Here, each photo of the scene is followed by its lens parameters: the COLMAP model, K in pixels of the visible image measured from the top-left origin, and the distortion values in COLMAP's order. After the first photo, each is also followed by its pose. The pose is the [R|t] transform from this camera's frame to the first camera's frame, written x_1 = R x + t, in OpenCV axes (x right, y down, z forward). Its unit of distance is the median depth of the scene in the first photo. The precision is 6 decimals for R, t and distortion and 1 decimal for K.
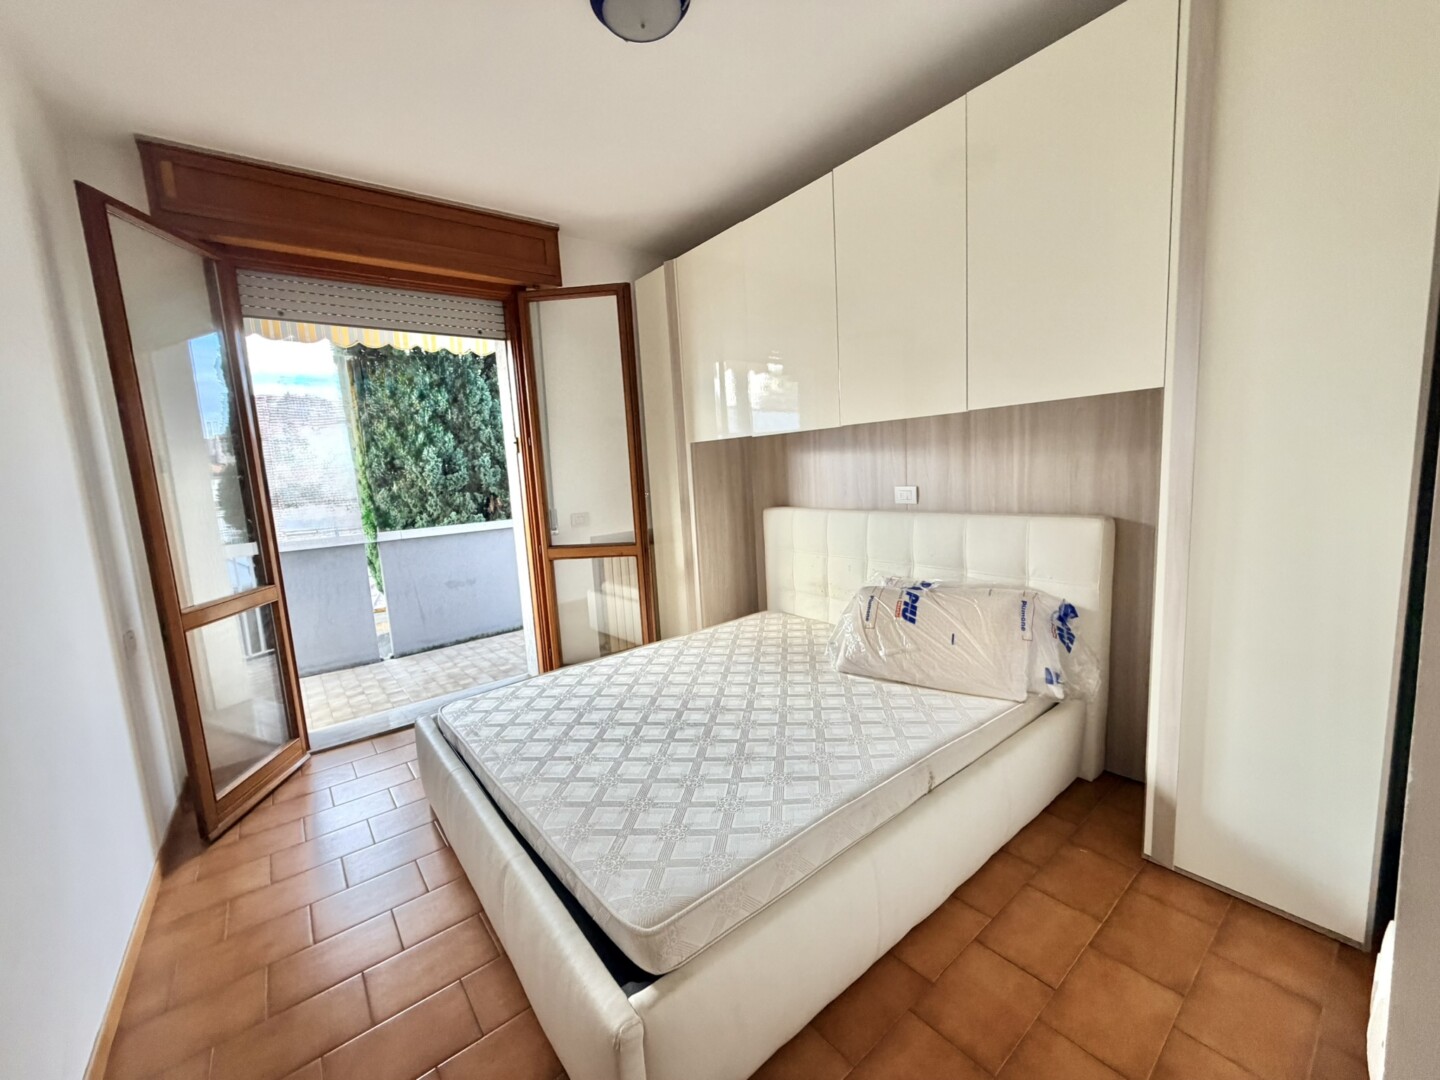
lens RADIAL K [[571.7, 0, 707.0], [0, 571.7, 529.2], [0, 0, 1]] dist [0.003386, -0.000827]
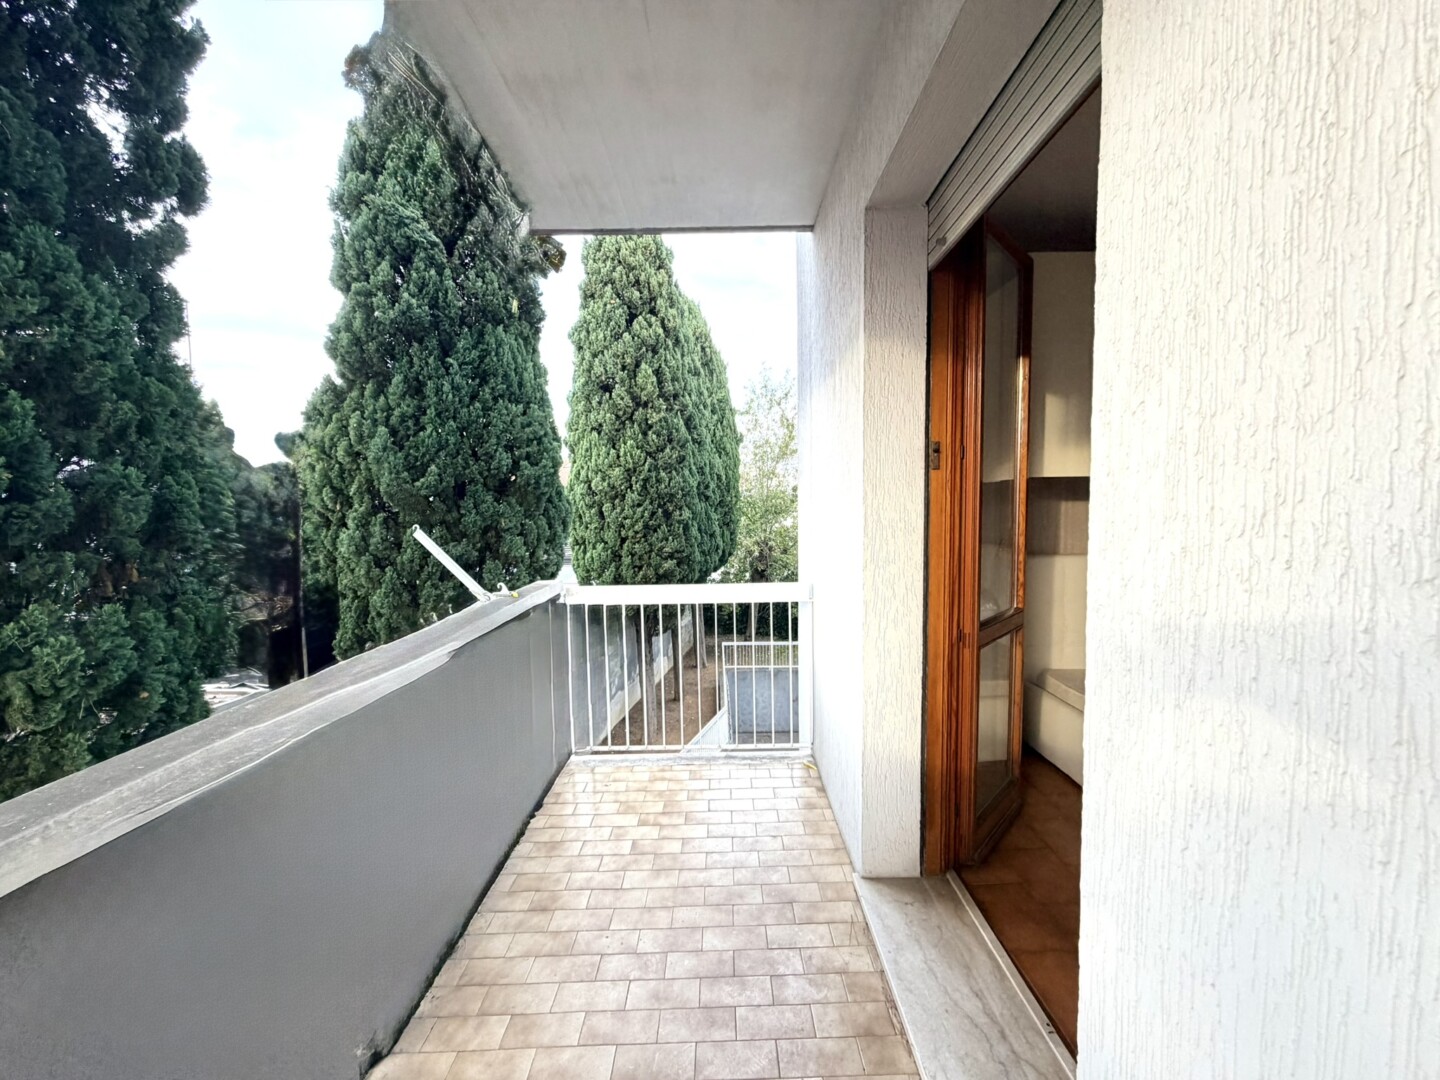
lens RADIAL K [[571.7, 0, 723.0], [0, 571.7, 540.6], [0, 0, 1]] dist [0.003386, -0.000827]
pose [[0.620486, 0.015913, 0.784056, -0.728578], [0.069564, 0.994736, -0.075241, -0.019272], [-0.781126, 0.101228, 0.616113, 0.677851]]
